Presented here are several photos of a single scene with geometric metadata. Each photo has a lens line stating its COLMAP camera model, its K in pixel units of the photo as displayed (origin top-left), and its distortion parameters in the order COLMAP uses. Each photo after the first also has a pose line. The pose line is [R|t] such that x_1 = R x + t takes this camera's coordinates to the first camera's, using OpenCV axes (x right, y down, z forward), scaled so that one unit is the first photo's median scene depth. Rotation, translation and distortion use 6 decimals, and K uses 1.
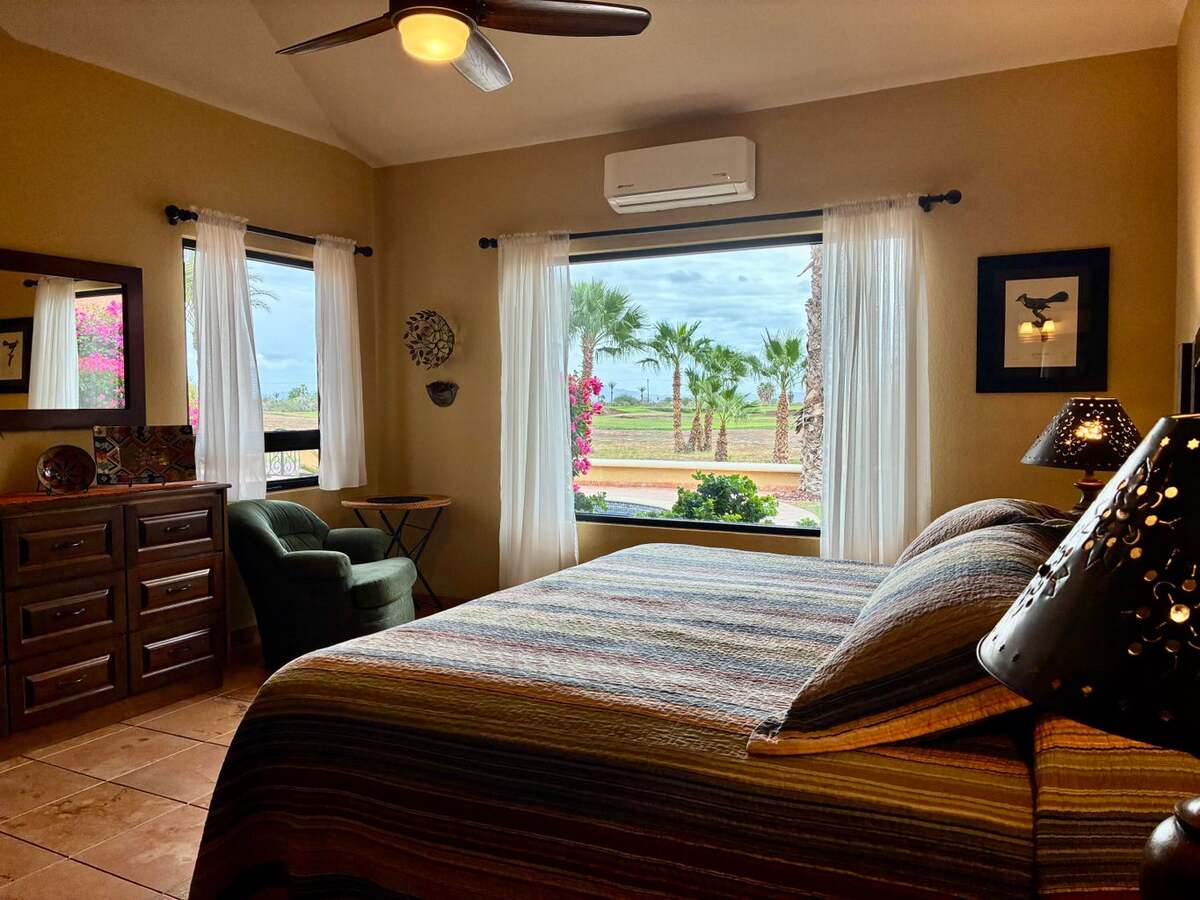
lens RADIAL K [[920.8, 0, 596.6], [0, 920.8, 449.7], [0, 0, 1]] dist [0.052590, -0.062638]
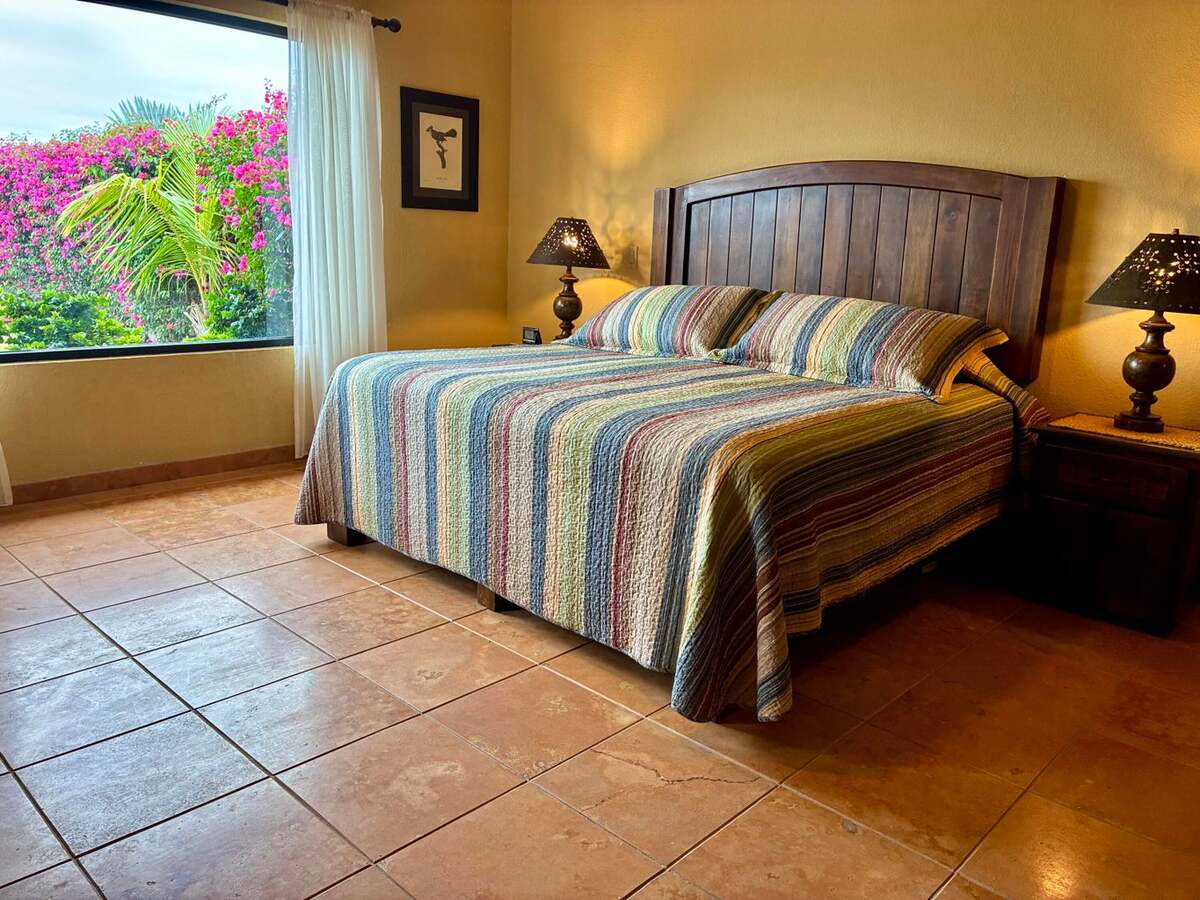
lens RADIAL K [[920.8, 0, 595.3], [0, 920.8, 446.4], [0, 0, 1]] dist [0.052590, -0.062638]
pose [[0.283854, -0.192384, 0.939370, -0.701907], [0.015232, 0.980447, 0.196193, 0.009336], [-0.958747, -0.041381, 0.281234, 0.432353]]
